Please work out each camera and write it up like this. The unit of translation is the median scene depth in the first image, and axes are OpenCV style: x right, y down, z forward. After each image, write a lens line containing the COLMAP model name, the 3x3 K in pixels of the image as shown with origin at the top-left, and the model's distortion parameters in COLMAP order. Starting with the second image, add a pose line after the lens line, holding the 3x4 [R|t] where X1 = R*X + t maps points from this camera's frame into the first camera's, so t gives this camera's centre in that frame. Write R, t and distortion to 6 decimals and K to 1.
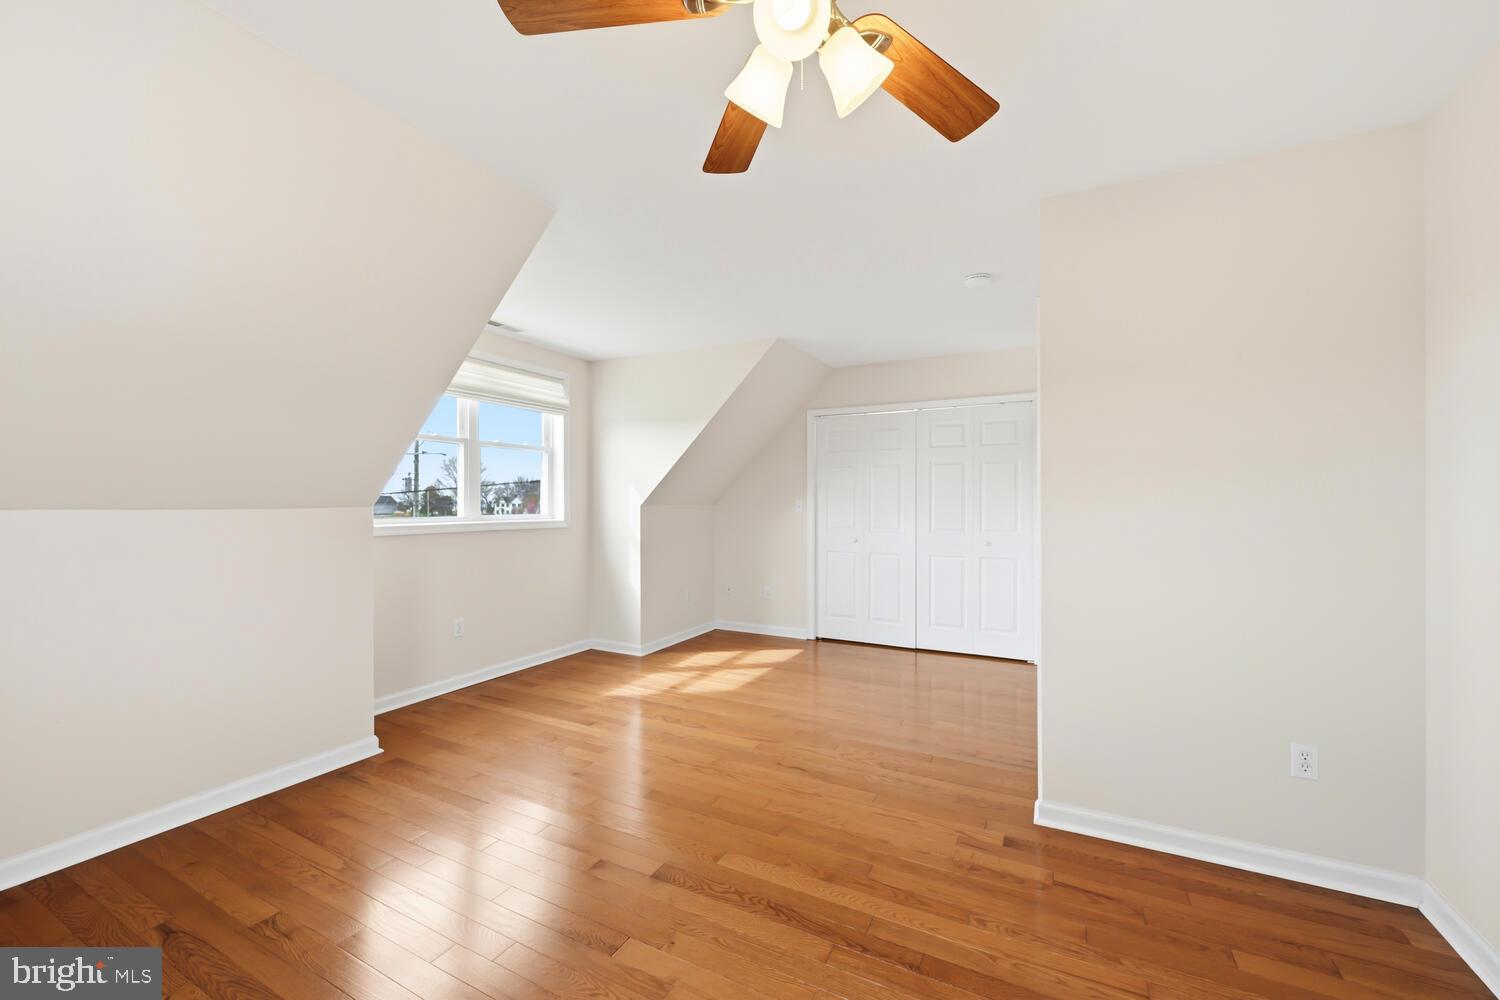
lens RADIAL K [[608.8, 0, 742.8], [0, 608.8, 494.2], [0, 0, 1]] dist [0.003562, 0.000044]
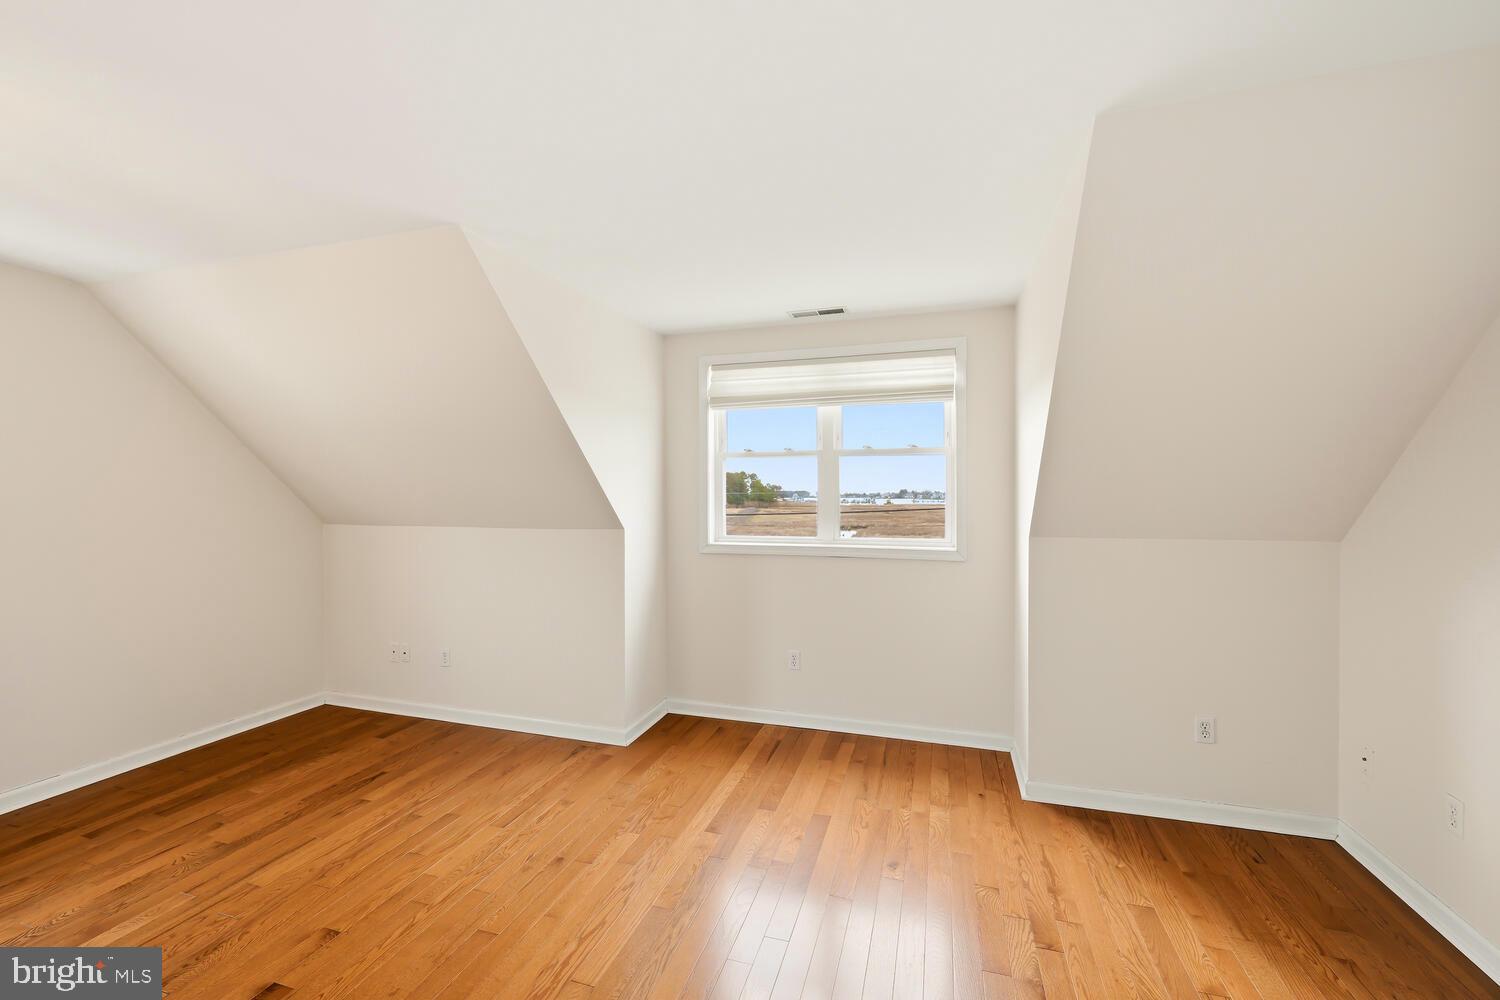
lens RADIAL K [[608.8, 0, 742.8], [0, 608.8, 494.2], [0, 0, 1]] dist [0.003562, 0.000044]
pose [[0.178719, 0.001008, -0.983900, 0.464153], [0.018263, 0.999824, 0.004342, -0.038253], [0.983731, -0.018744, 0.178669, 0.842976]]
